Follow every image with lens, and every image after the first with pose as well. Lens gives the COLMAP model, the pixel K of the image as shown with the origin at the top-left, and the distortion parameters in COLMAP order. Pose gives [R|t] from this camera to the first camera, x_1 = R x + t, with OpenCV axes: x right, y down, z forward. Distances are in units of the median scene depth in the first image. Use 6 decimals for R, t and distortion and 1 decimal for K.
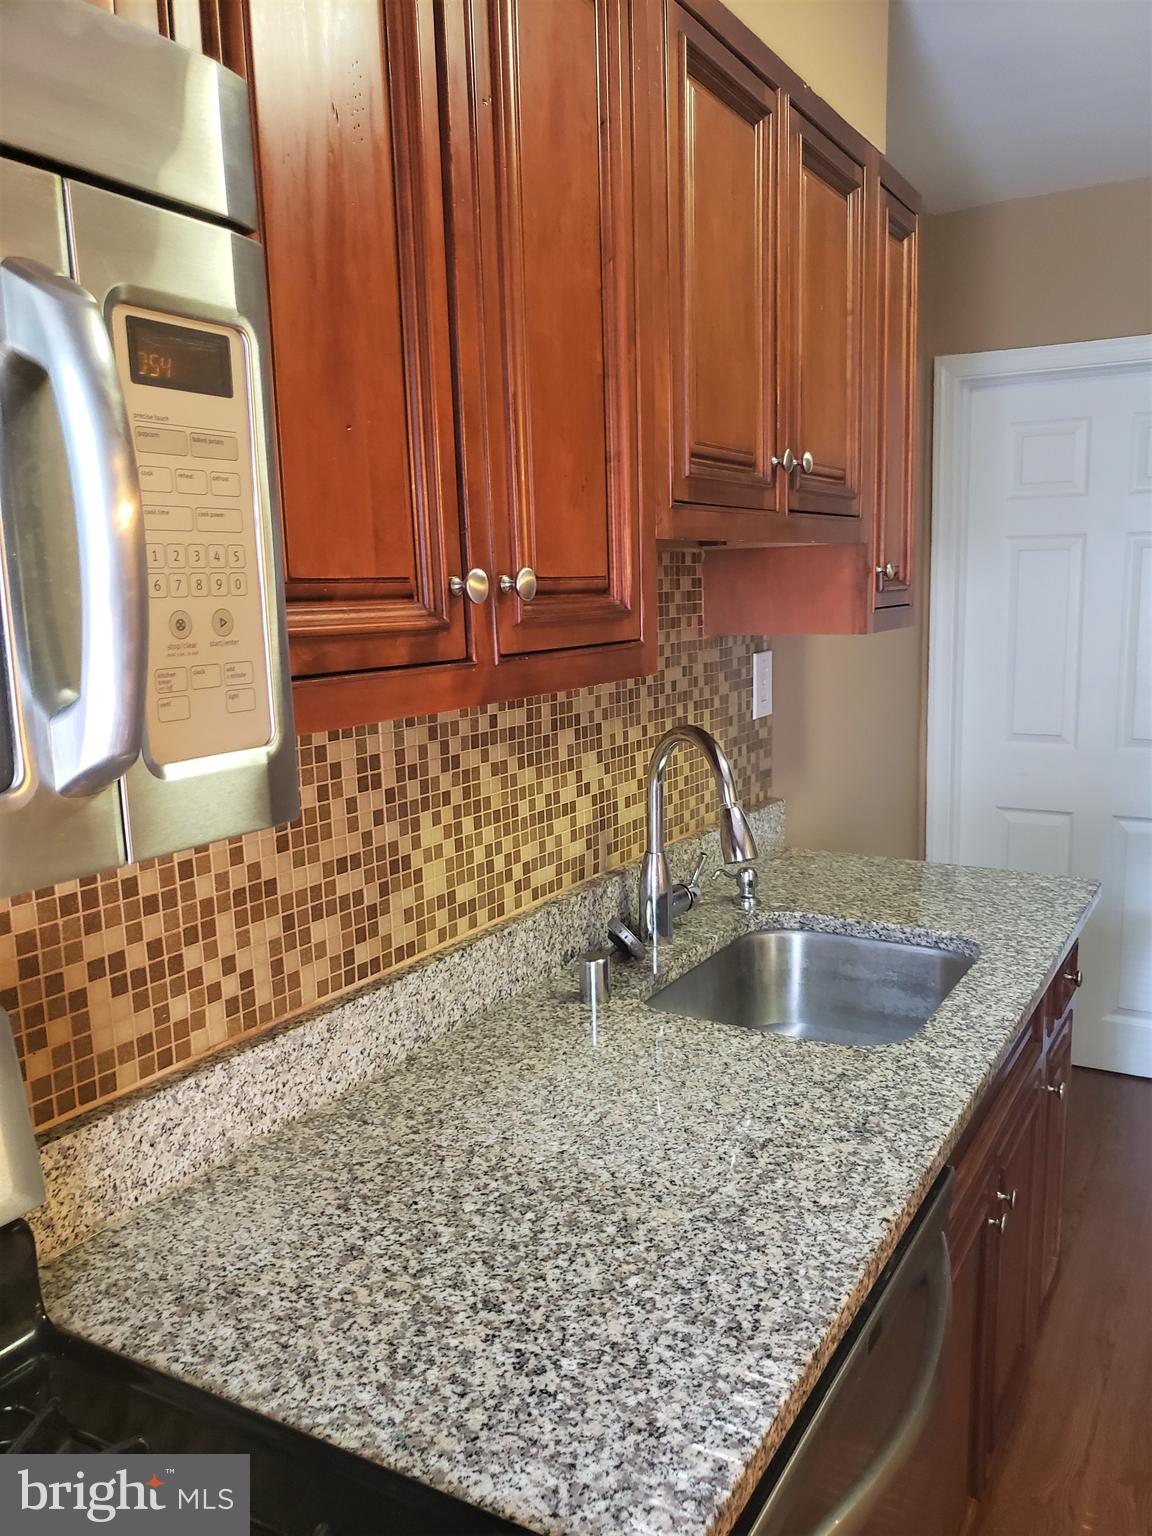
lens RADIAL K [[1185.6, 0, 576.0], [0, 1185.6, 768.0], [0, 0, 1]] dist [-0.010106, 0.001015]
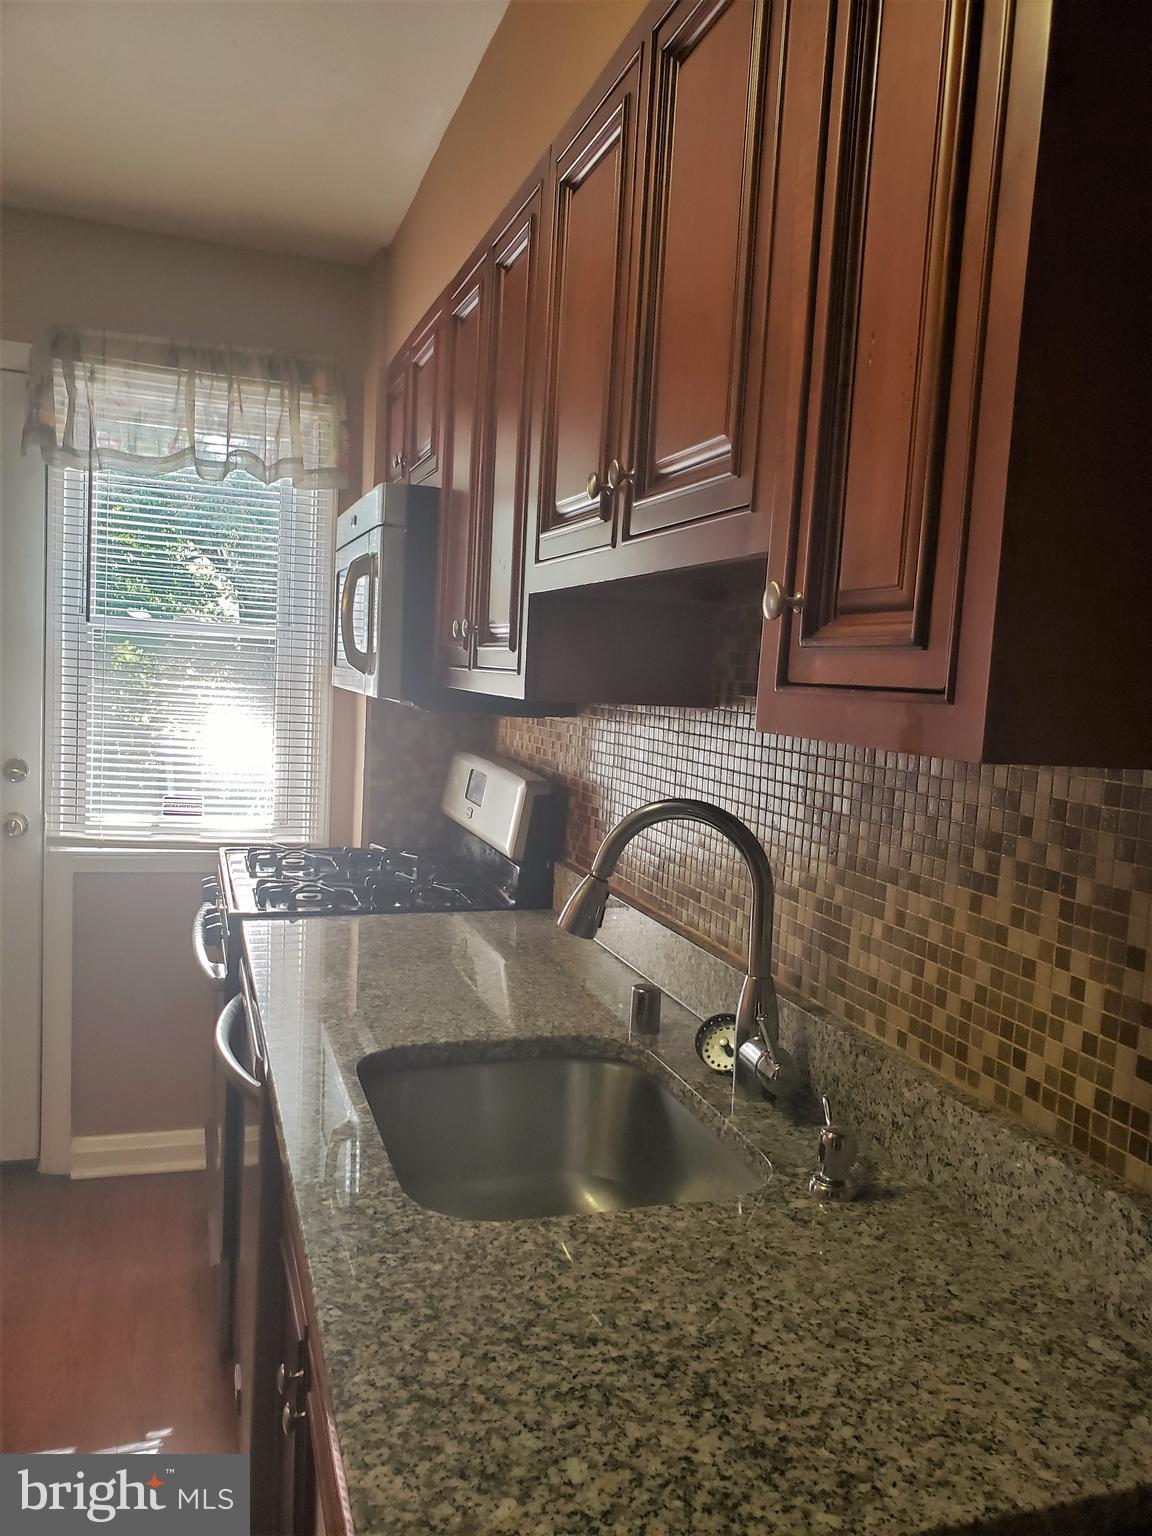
lens RADIAL K [[1185.6, 0, 576.0], [0, 1185.6, 768.0], [0, 0, 1]] dist [-0.010106, 0.001015]
pose [[-0.653793, 0.045720, -0.755291, 0.661041], [-0.167681, 0.964601, 0.203537, -0.180607], [0.737860, 0.259719, -0.622983, 1.239374]]
